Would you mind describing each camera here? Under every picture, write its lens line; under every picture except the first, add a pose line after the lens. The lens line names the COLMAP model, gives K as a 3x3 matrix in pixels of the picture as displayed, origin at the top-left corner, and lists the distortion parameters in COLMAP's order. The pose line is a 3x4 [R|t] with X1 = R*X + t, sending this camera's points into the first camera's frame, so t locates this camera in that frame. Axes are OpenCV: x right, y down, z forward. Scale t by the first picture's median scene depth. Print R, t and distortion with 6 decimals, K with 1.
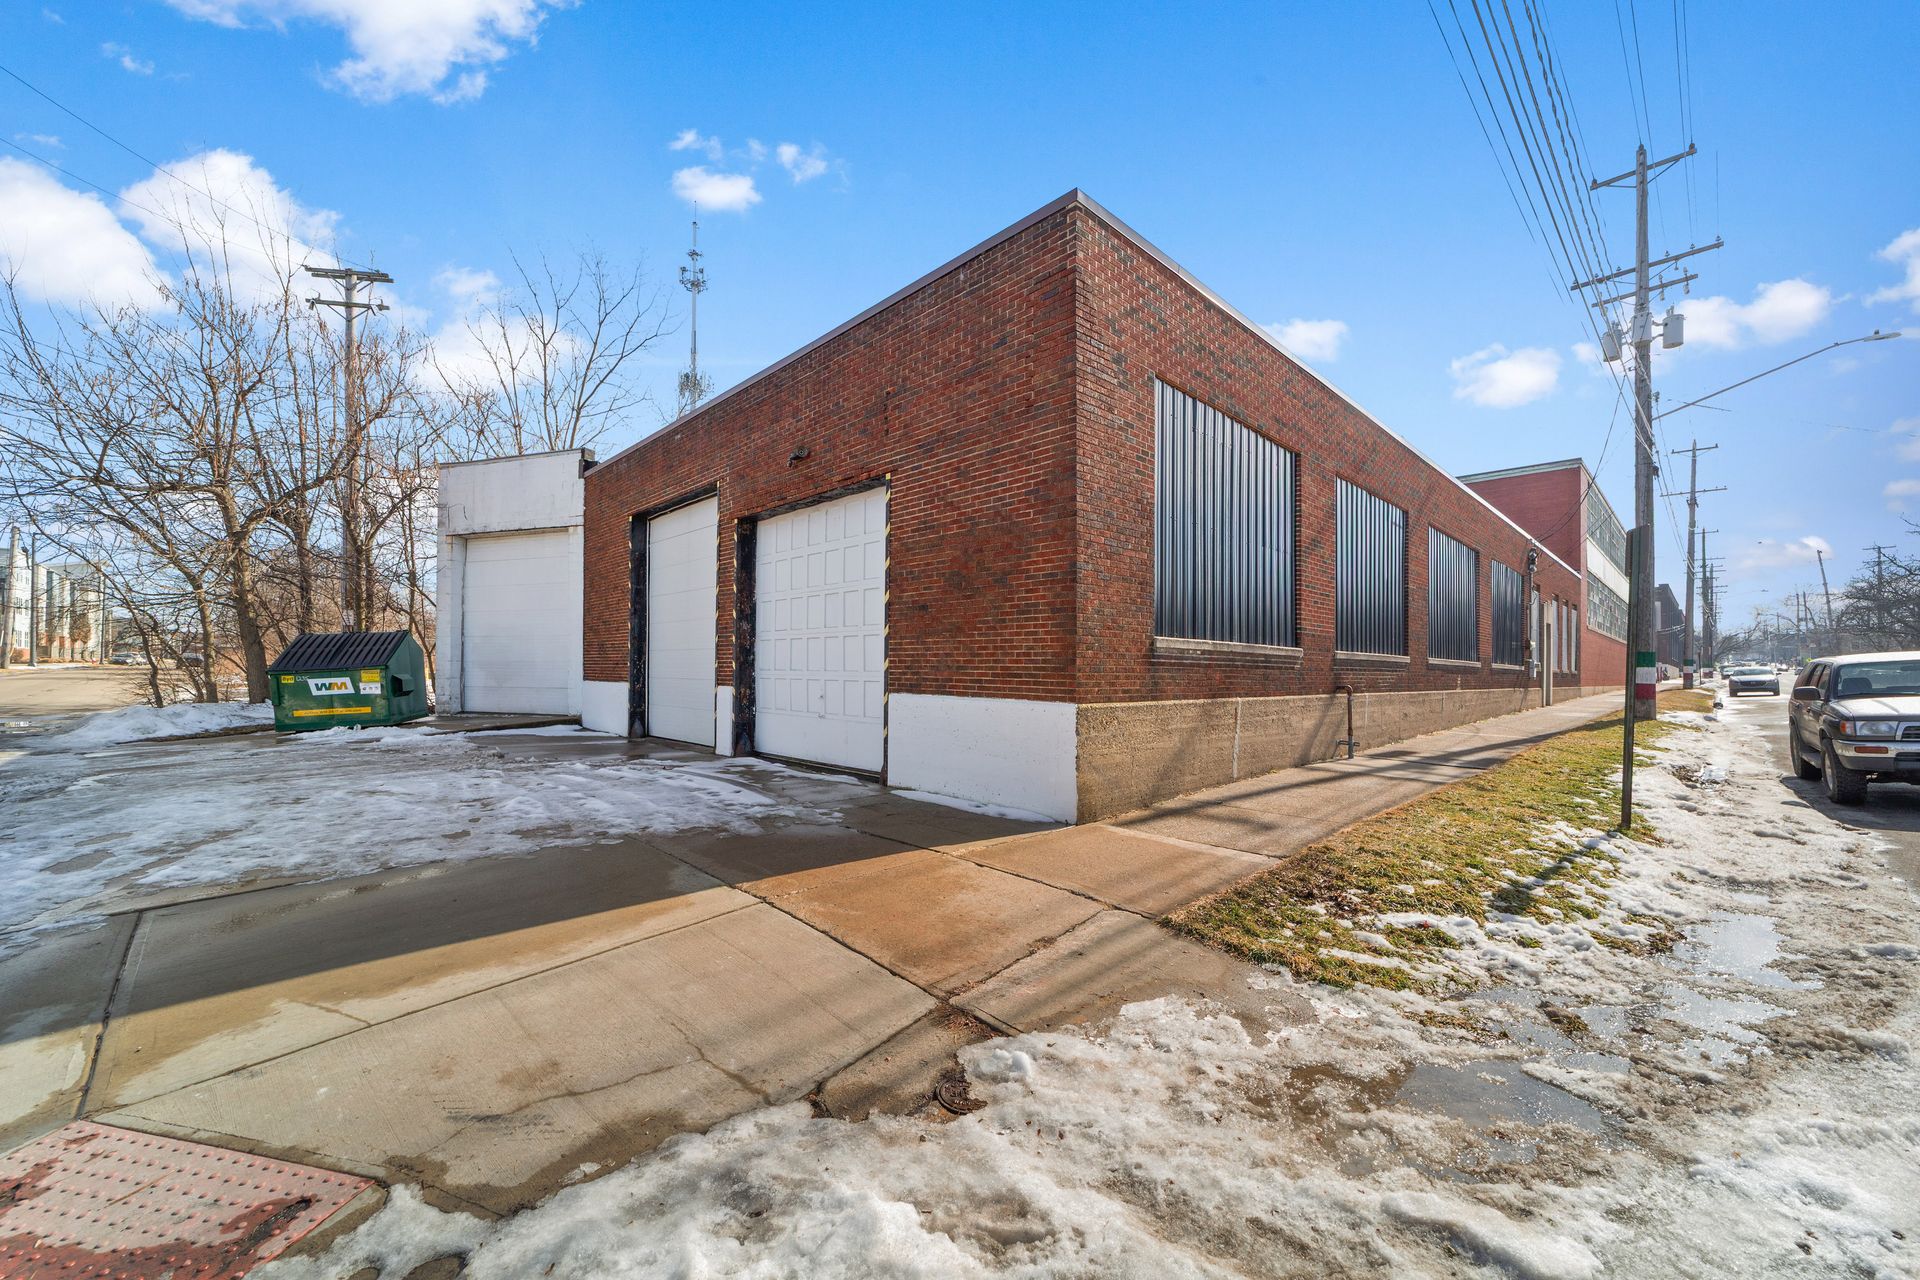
lens RADIAL K [[740.4, 0, 948.9], [0, 740.4, 669.3], [0, 0, 1]] dist [-0.021730, 0.011683]
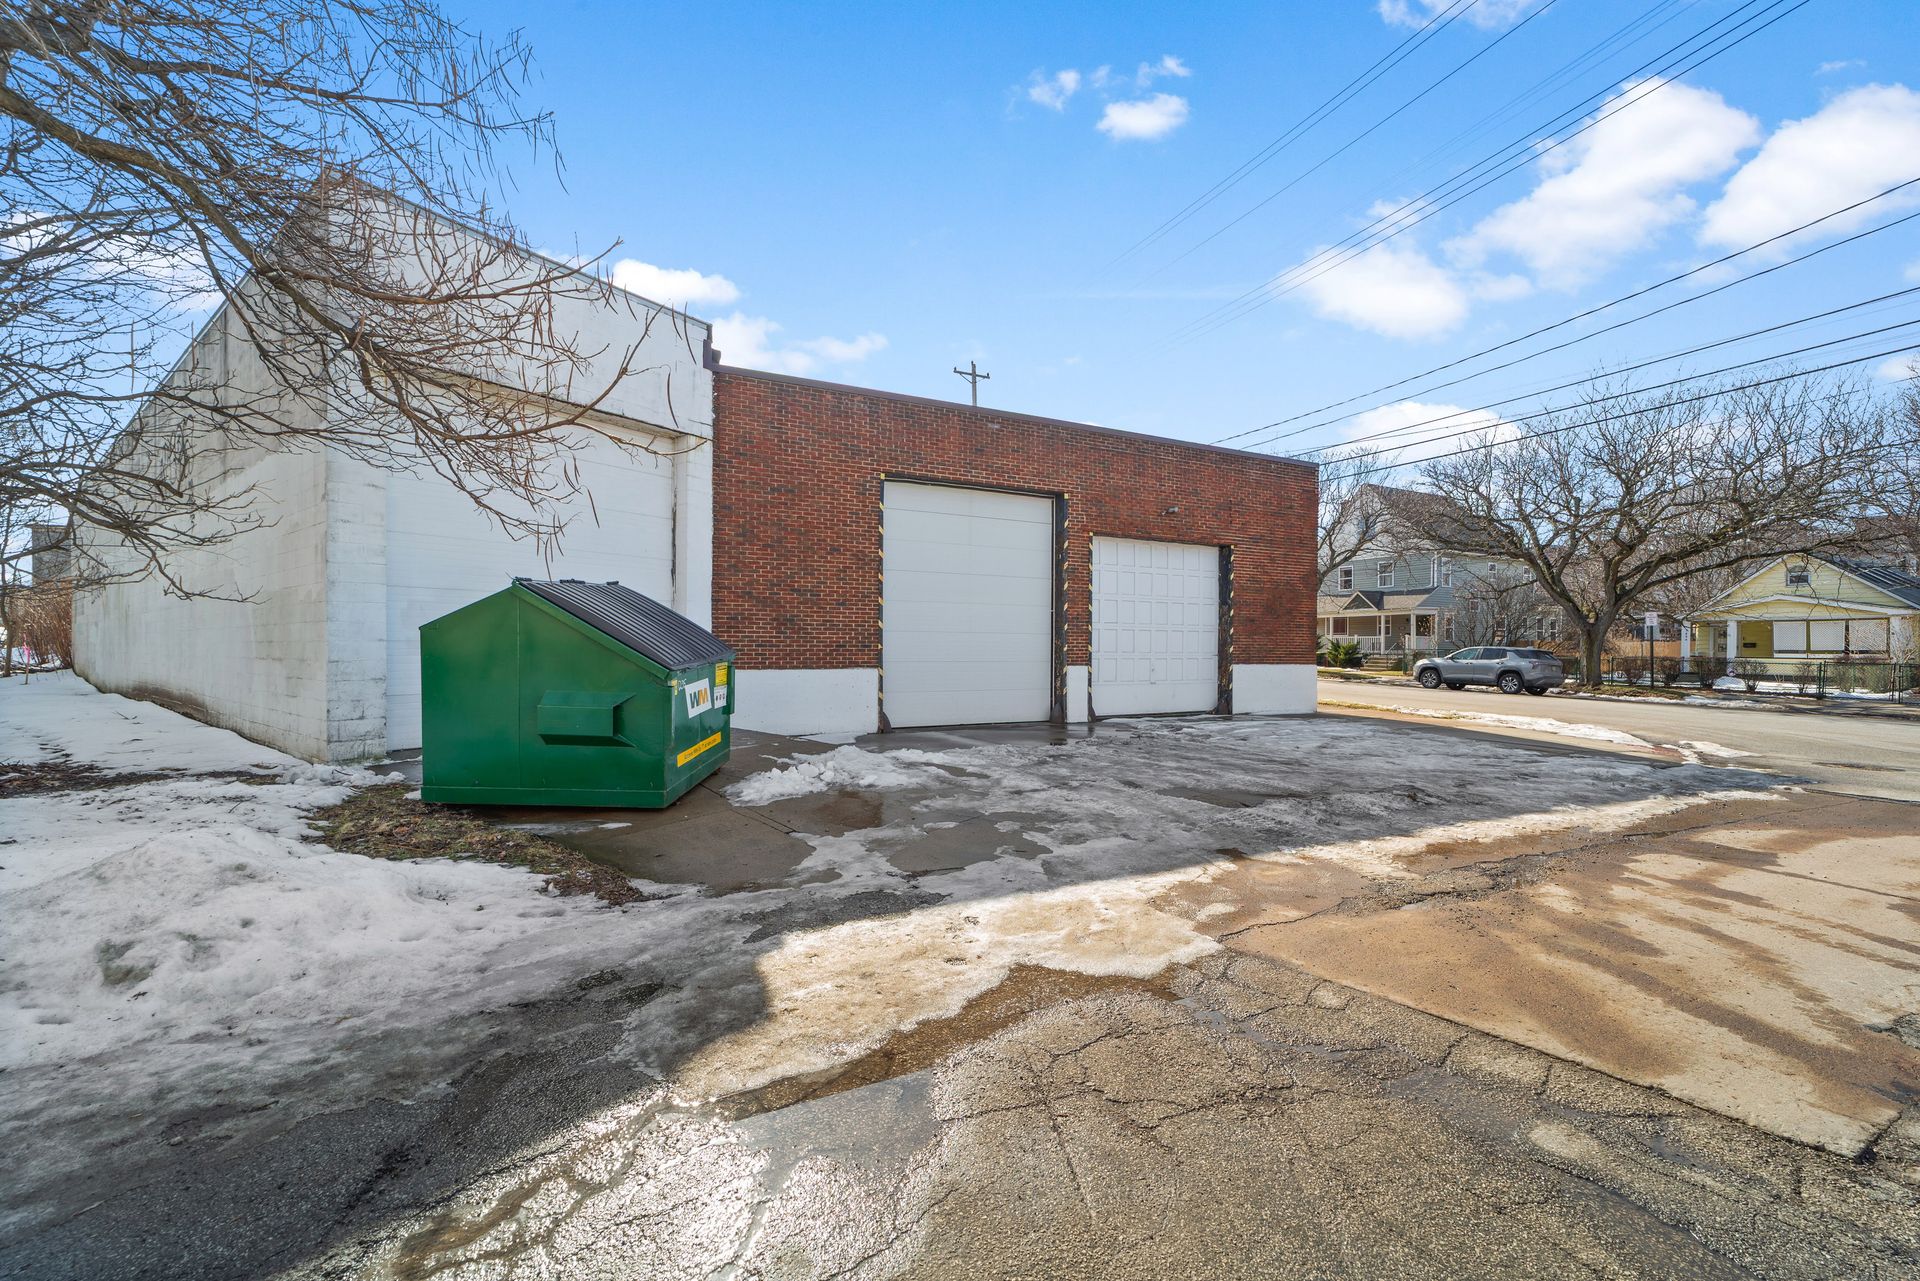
lens RADIAL K [[742.8, 0, 952.7], [0, 742.8, 647.1], [0, 0, 1]] dist [-0.022261, 0.011456]
pose [[0.301193, -0.012149, 0.953486, -1.544100], [-0.008049, 0.999851, 0.015282, -0.025643], [-0.953529, -0.012277, 0.301050, 0.830696]]
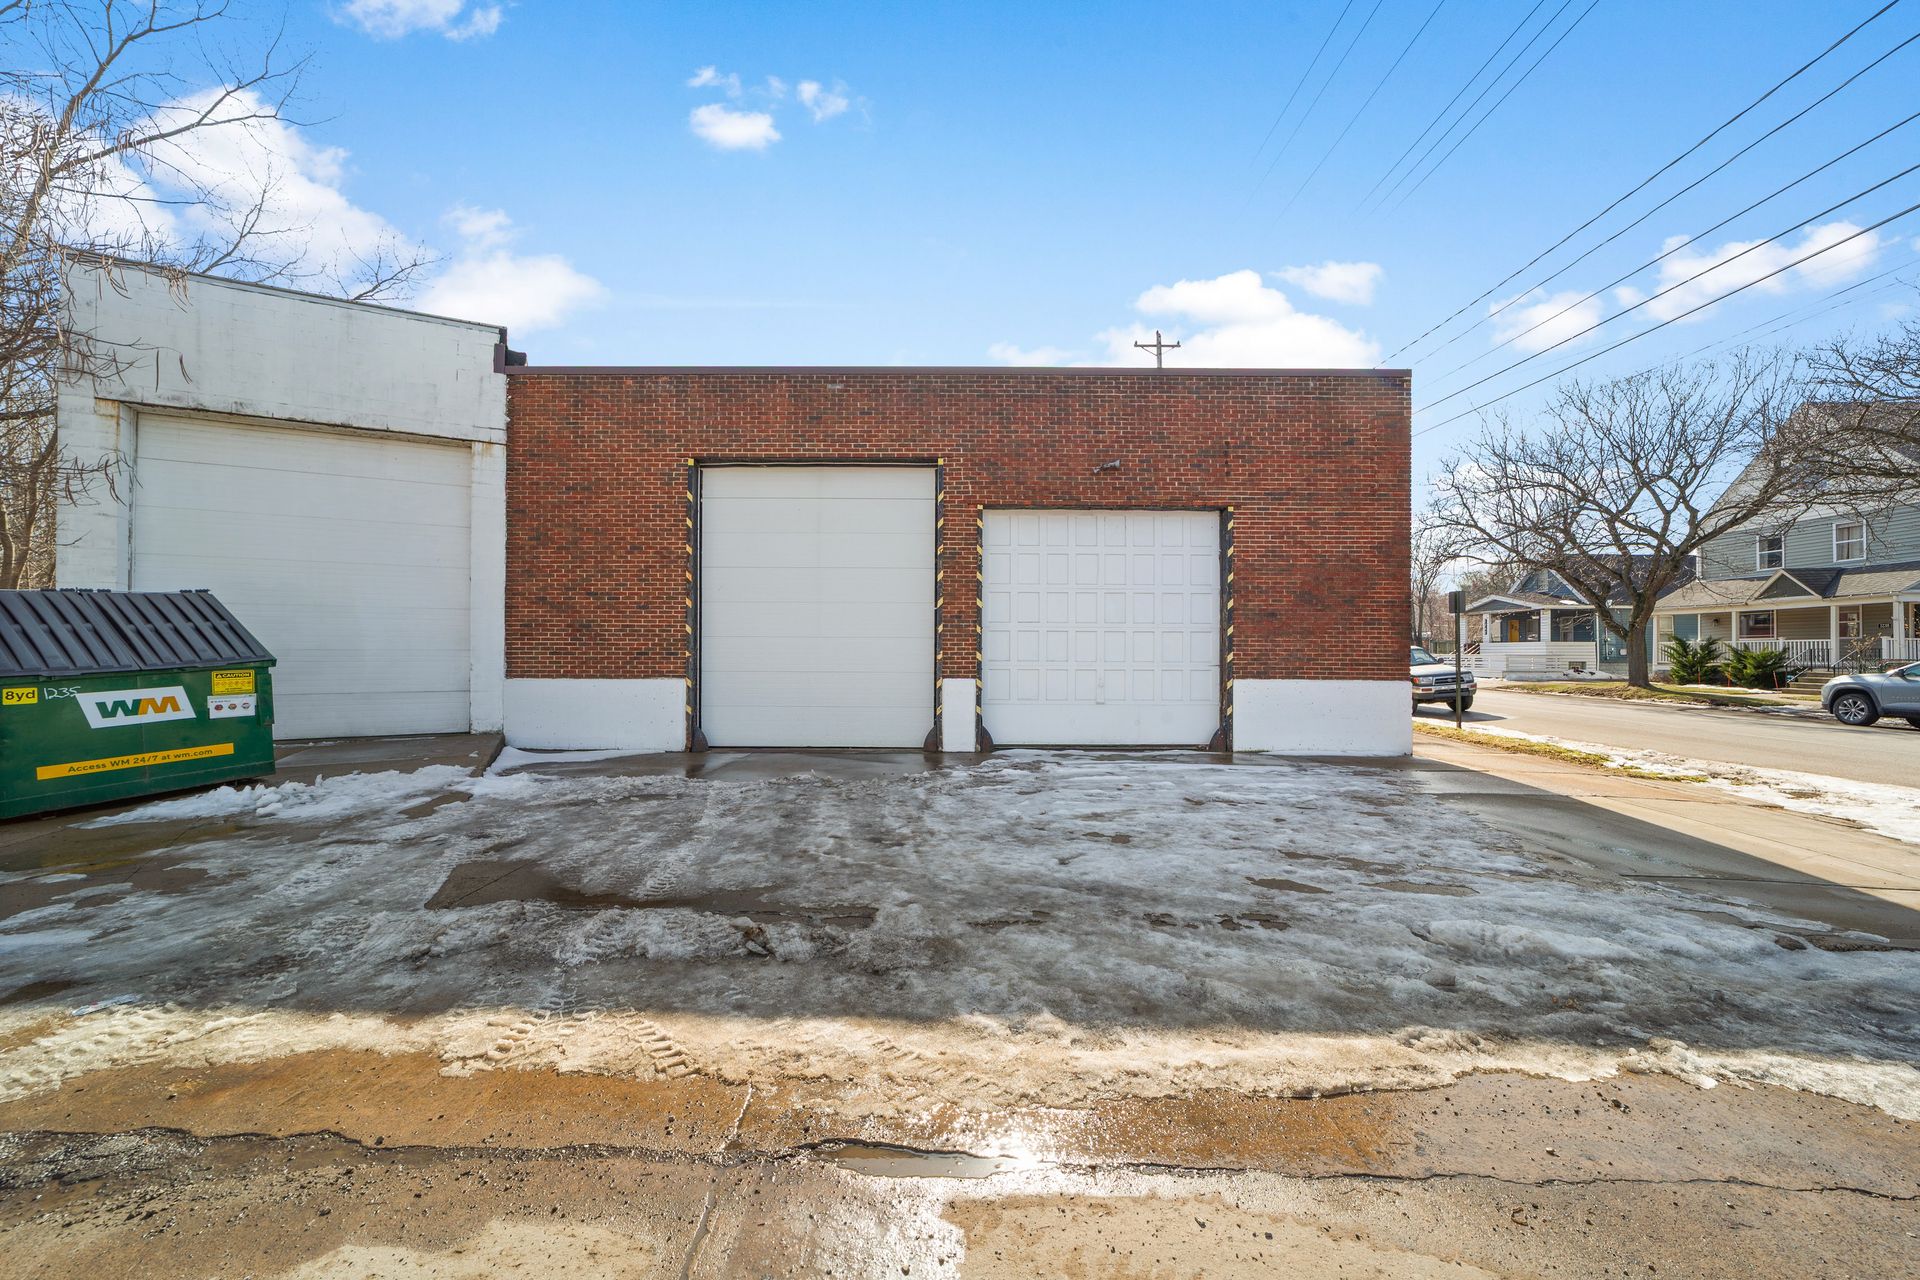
lens RADIAL K [[742.8, 0, 952.7], [0, 742.8, 646.6], [0, 0, 1]] dist [-0.022261, 0.011456]
pose [[0.686226, -0.000311, 0.727388, -1.004991], [0.000608, 1.000000, -0.000146, -0.018405], [-0.727388, 0.000543, 0.686227, 0.355457]]
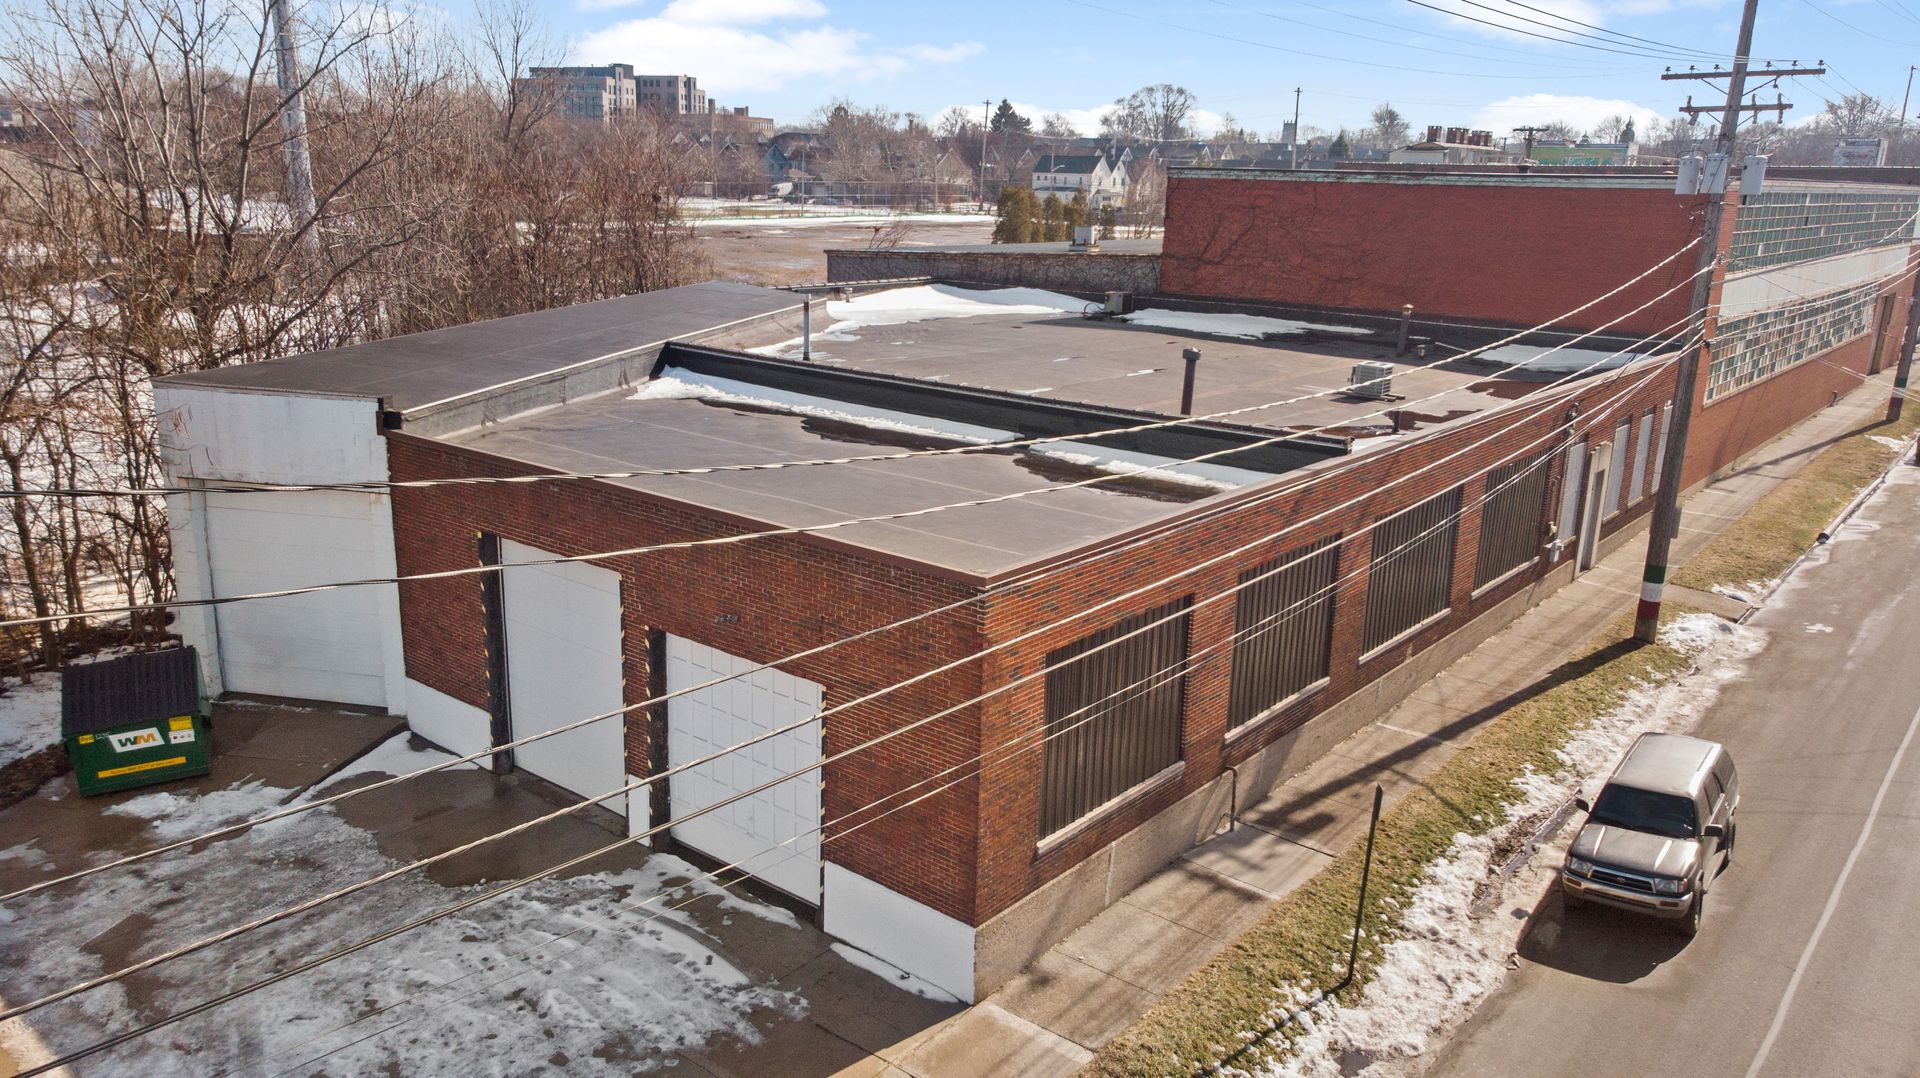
lens RADIAL K [[1414.8, 0, 961.3], [0, 1414.8, 541.4], [0, 0, 1]] dist [-0.011133, 0.088496]
pose [[0.991449, -0.012730, 0.129869, -0.114645], [-0.021061, 0.966571, 0.255534, -0.792598], [-0.128781, -0.256084, 0.958038, -0.818020]]
